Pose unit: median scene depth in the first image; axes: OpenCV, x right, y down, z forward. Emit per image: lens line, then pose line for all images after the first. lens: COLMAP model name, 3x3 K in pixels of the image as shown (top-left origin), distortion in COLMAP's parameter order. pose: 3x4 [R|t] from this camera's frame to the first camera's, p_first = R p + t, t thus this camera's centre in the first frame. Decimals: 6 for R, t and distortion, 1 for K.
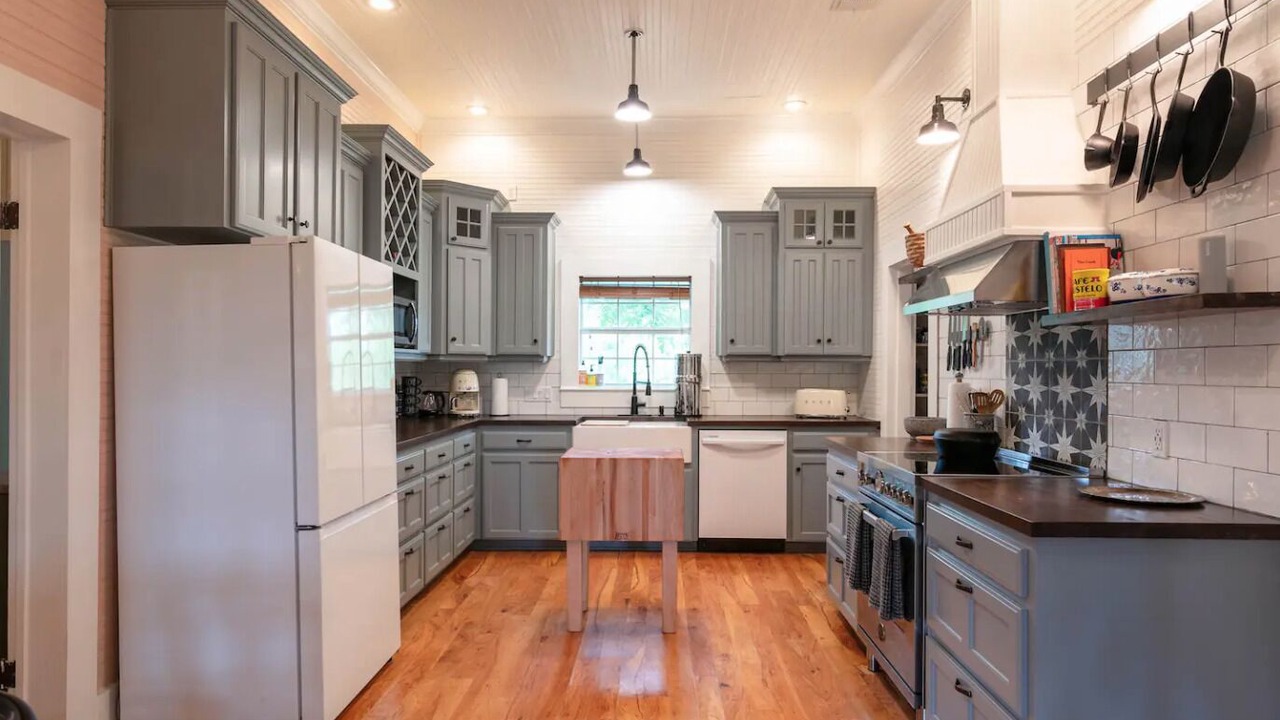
lens RADIAL K [[758.1, 0, 640.0], [0, 758.1, 360.0], [0, 0, 1]] dist [-0.002760, 0.000088]
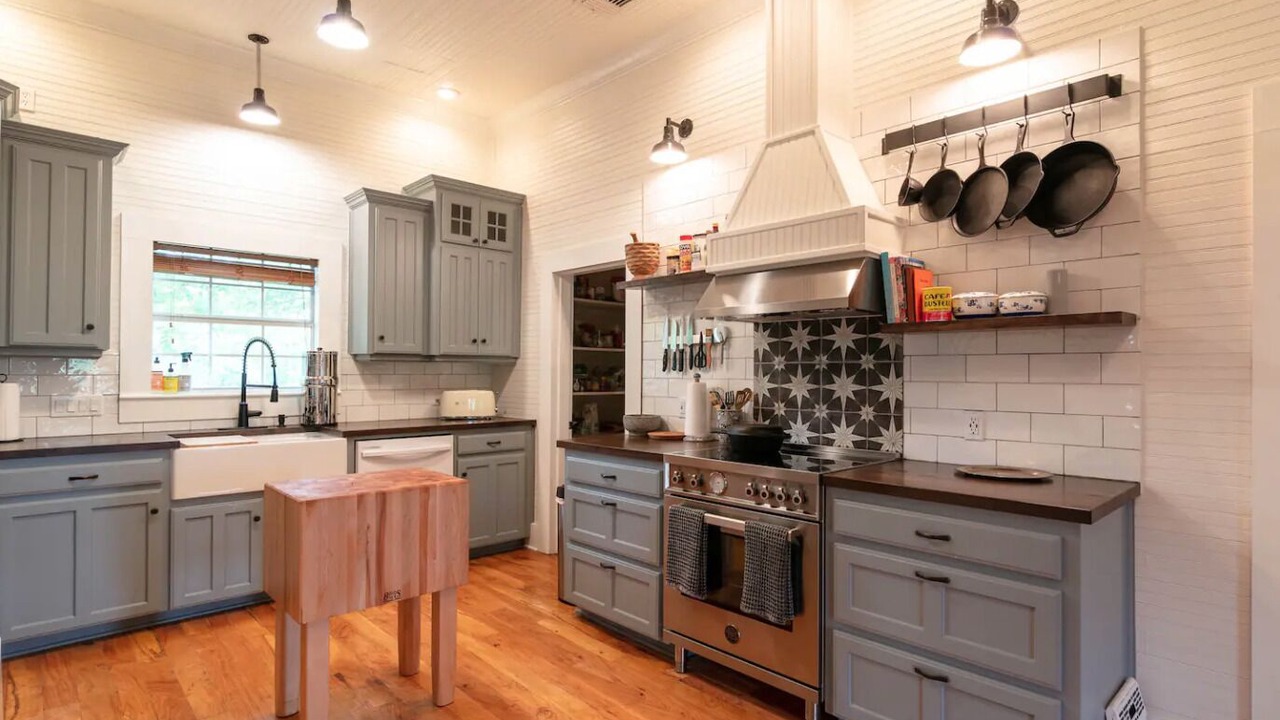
lens RADIAL K [[645.4, 0, 640.0], [0, 645.4, 360.0], [0, 0, 1]] dist [0.001781, 0.000121]
pose [[0.715958, 0.012734, 0.698027, -0.190505], [-0.010599, 0.999917, -0.007370, 0.003431], [-0.698063, -0.002122, 0.716033, 0.249028]]
